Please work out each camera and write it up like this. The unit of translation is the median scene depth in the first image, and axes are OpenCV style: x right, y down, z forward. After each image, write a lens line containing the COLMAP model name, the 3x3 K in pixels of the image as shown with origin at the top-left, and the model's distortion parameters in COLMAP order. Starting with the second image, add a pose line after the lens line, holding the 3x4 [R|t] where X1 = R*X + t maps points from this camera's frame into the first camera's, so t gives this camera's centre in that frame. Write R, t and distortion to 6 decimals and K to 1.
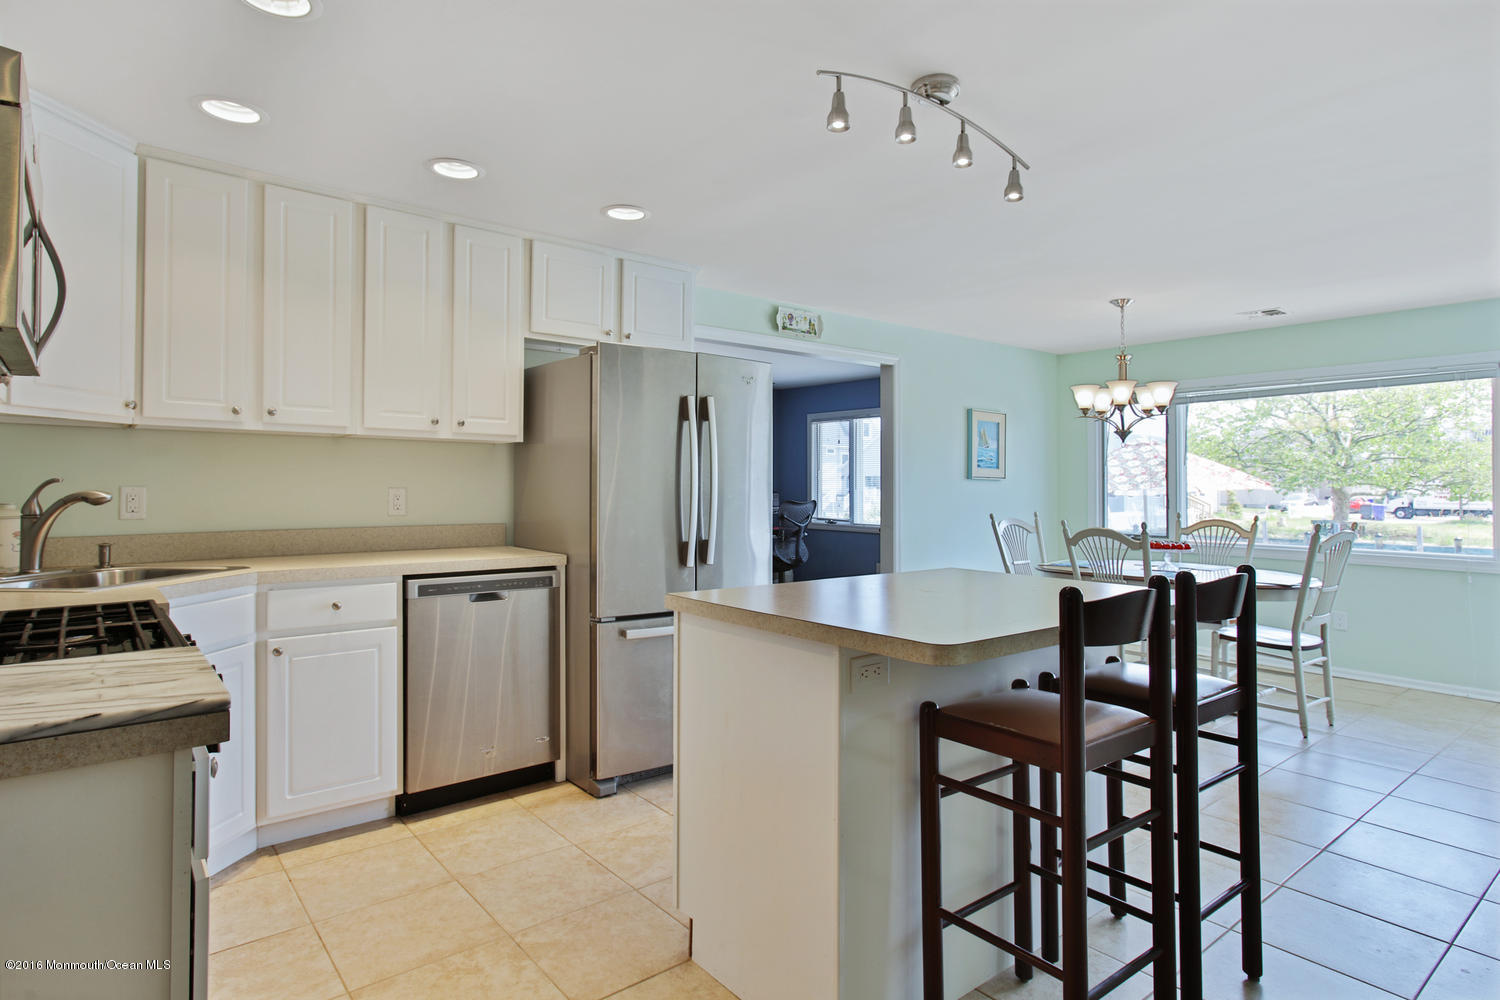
lens RADIAL K [[829.7, 0, 739.0], [0, 829.7, 474.7], [0, 0, 1]] dist [-0.006644, 0.007790]
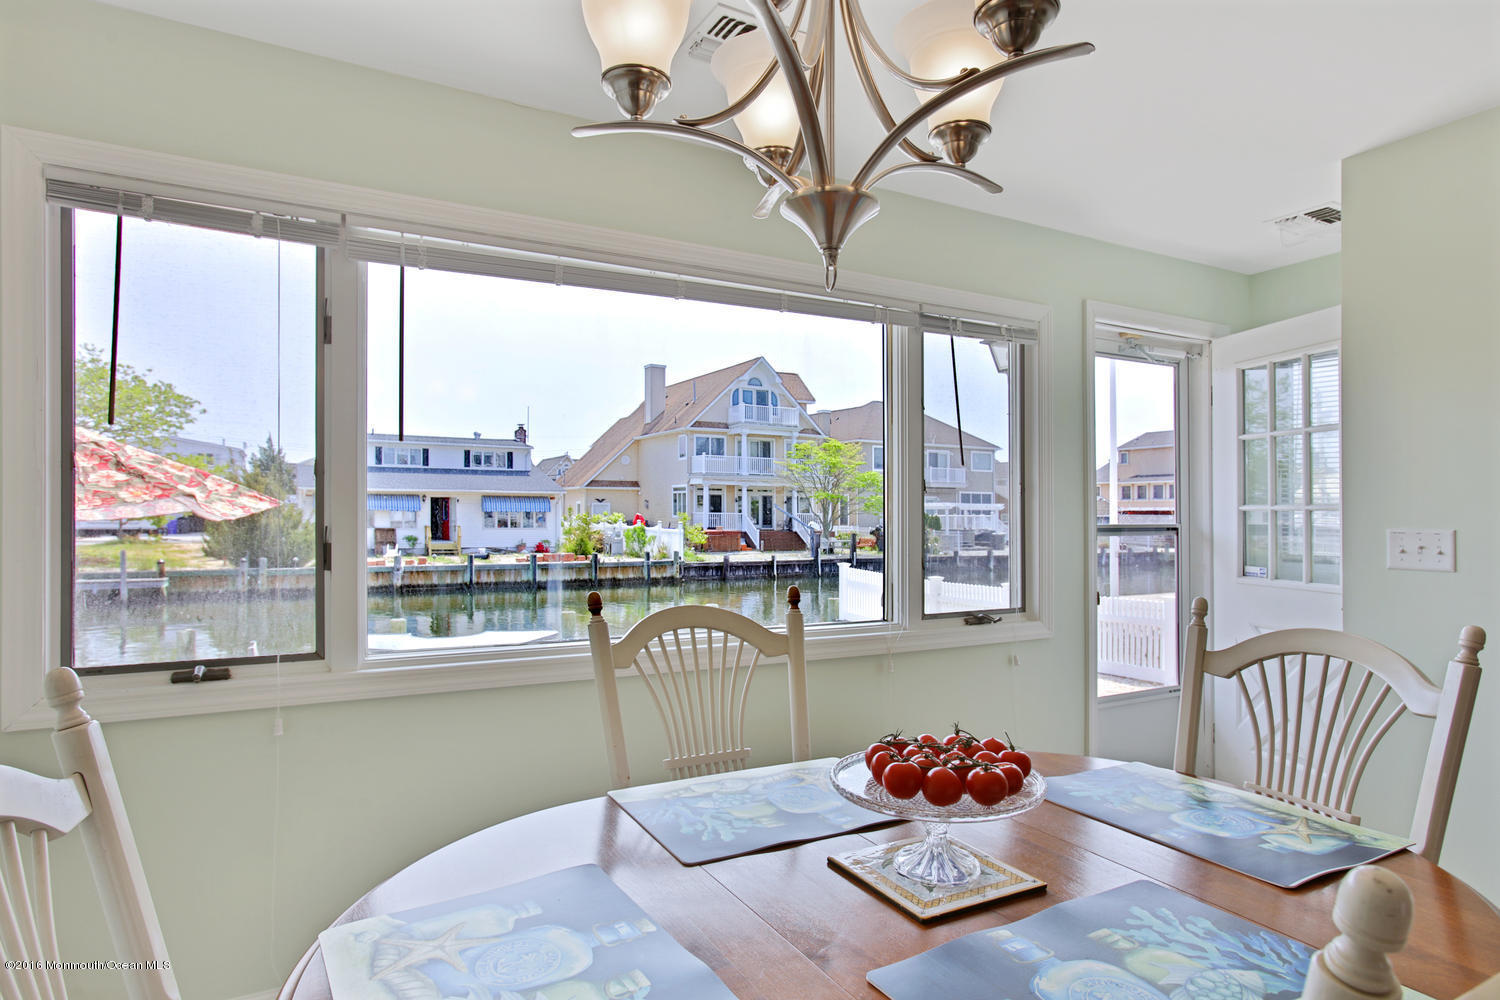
lens RADIAL K [[871.5, 0, 762.0], [0, 871.5, 524.1], [0, 0, 1]] dist [-0.012651, 0.012553]
pose [[0.178419, -0.016090, 0.983823, 0.372163], [-0.019700, 0.999607, 0.019921, 0.022030], [-0.983757, -0.022936, 0.178032, 1.355540]]
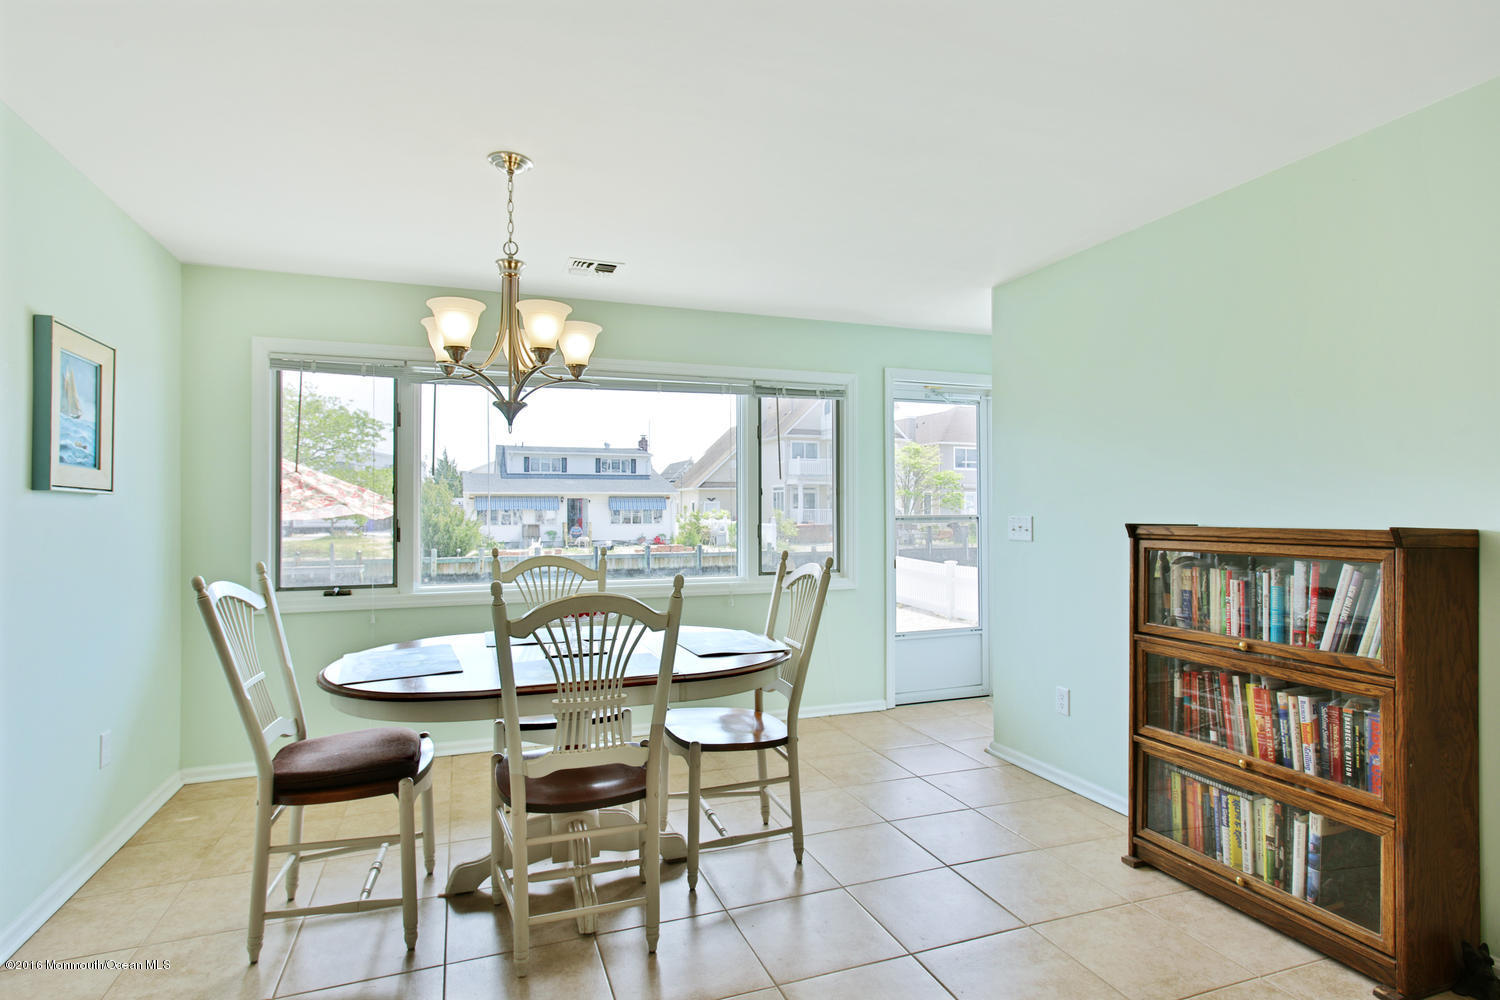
lens RADIAL K [[794.2, 0, 755.4], [0, 794.2, 501.5], [0, 0, 1]] dist [-0.018610, 0.012043]
pose [[0.320469, 0.003113, 0.947254, 0.040603], [-0.008232, 0.999966, -0.000502, 0.013974], [-0.947223, -0.007637, 0.320484, 0.945567]]
